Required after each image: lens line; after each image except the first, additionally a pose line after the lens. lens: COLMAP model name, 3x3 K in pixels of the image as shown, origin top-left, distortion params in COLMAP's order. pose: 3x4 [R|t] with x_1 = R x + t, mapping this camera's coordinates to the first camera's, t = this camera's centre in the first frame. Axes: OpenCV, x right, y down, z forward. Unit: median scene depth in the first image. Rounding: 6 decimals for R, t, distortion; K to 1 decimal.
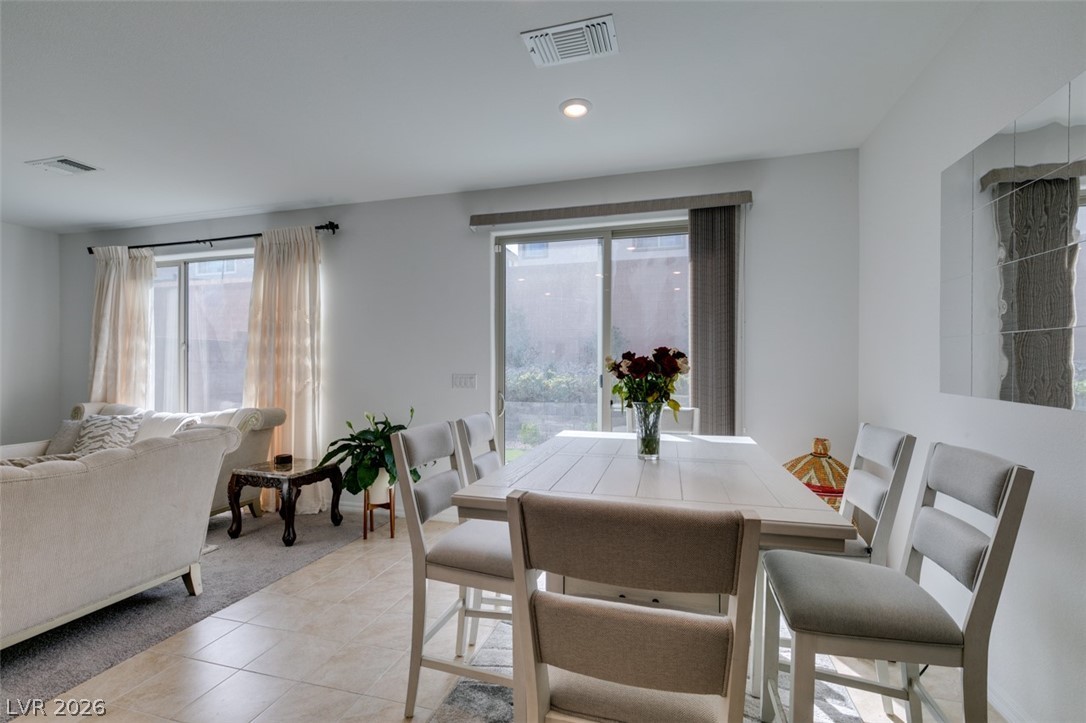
lens RADIAL K [[483.3, 0, 539.2], [0, 483.3, 363.5], [0, 0, 1]] dist [0.003086, -0.001757]
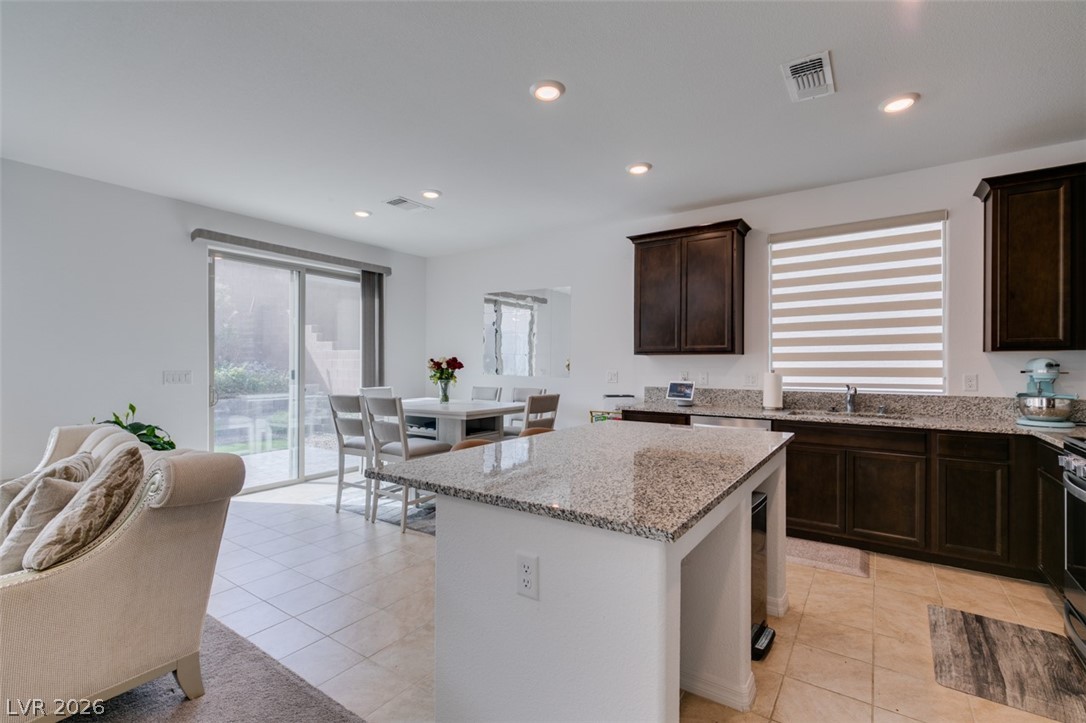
lens RADIAL K [[483.3, 0, 540.8], [0, 483.3, 364.2], [0, 0, 1]] dist [0.003086, -0.001757]
pose [[0.323117, 0.000601, 0.946359, -0.851960], [-0.013047, 0.999908, 0.003819, -0.006369], [-0.946269, -0.013582, 0.323095, -0.100215]]
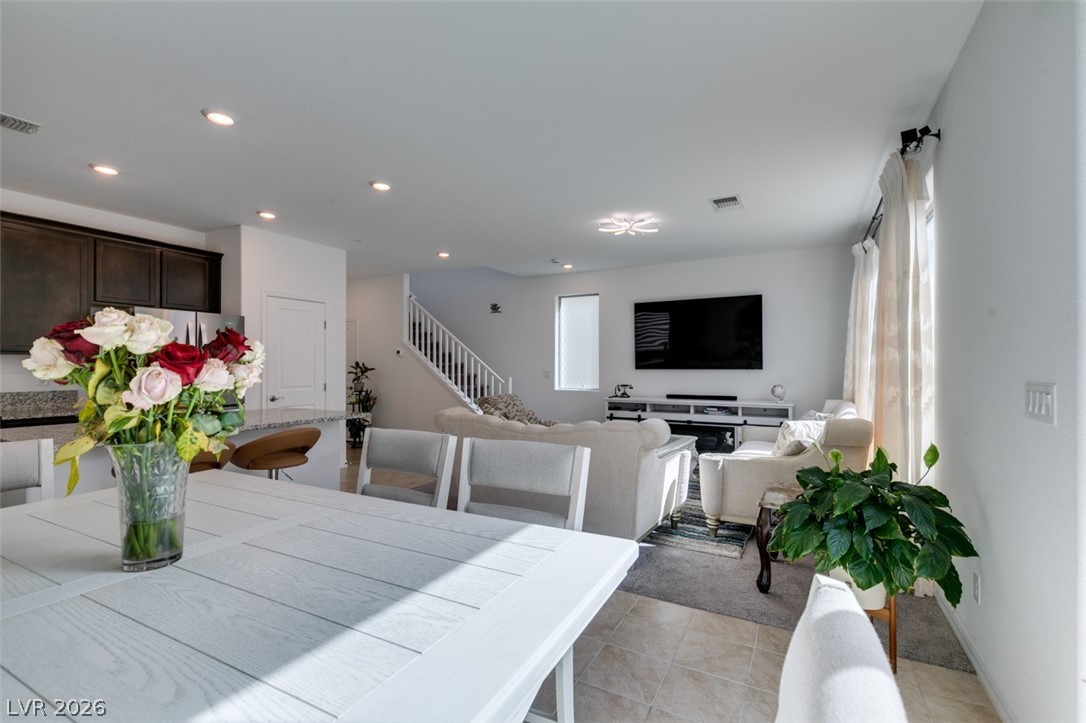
lens RADIAL K [[483.3, 0, 540.2], [0, 483.3, 363.3], [0, 0, 1]] dist [0.003086, -0.001757]
pose [[-0.223988, -0.008450, -0.974555, 0.270380], [0.012103, 0.999861, -0.011451, 0.006268], [0.974517, -0.014360, -0.223855, 0.663203]]
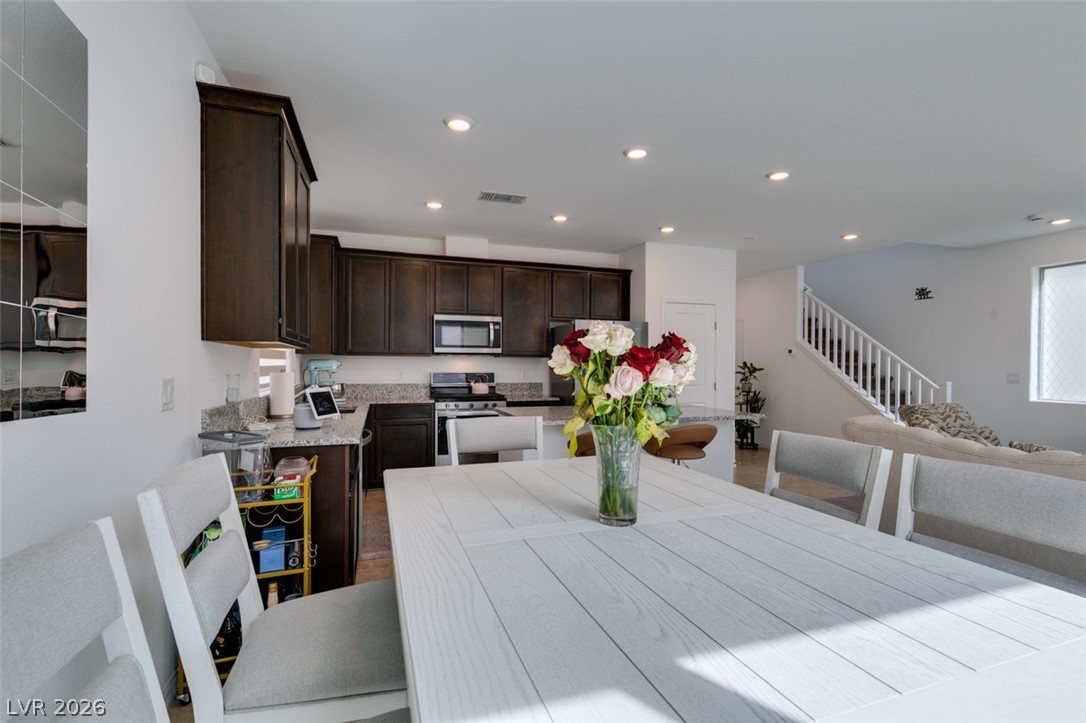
lens RADIAL K [[483.3, 0, 540.0], [0, 483.3, 369.7], [0, 0, 1]] dist [0.003086, -0.001757]
pose [[-0.828641, -0.001504, -0.559779, 0.287242], [0.000450, 0.999994, -0.003354, 0.006308], [0.559781, -0.003031, -0.828635, 0.646515]]
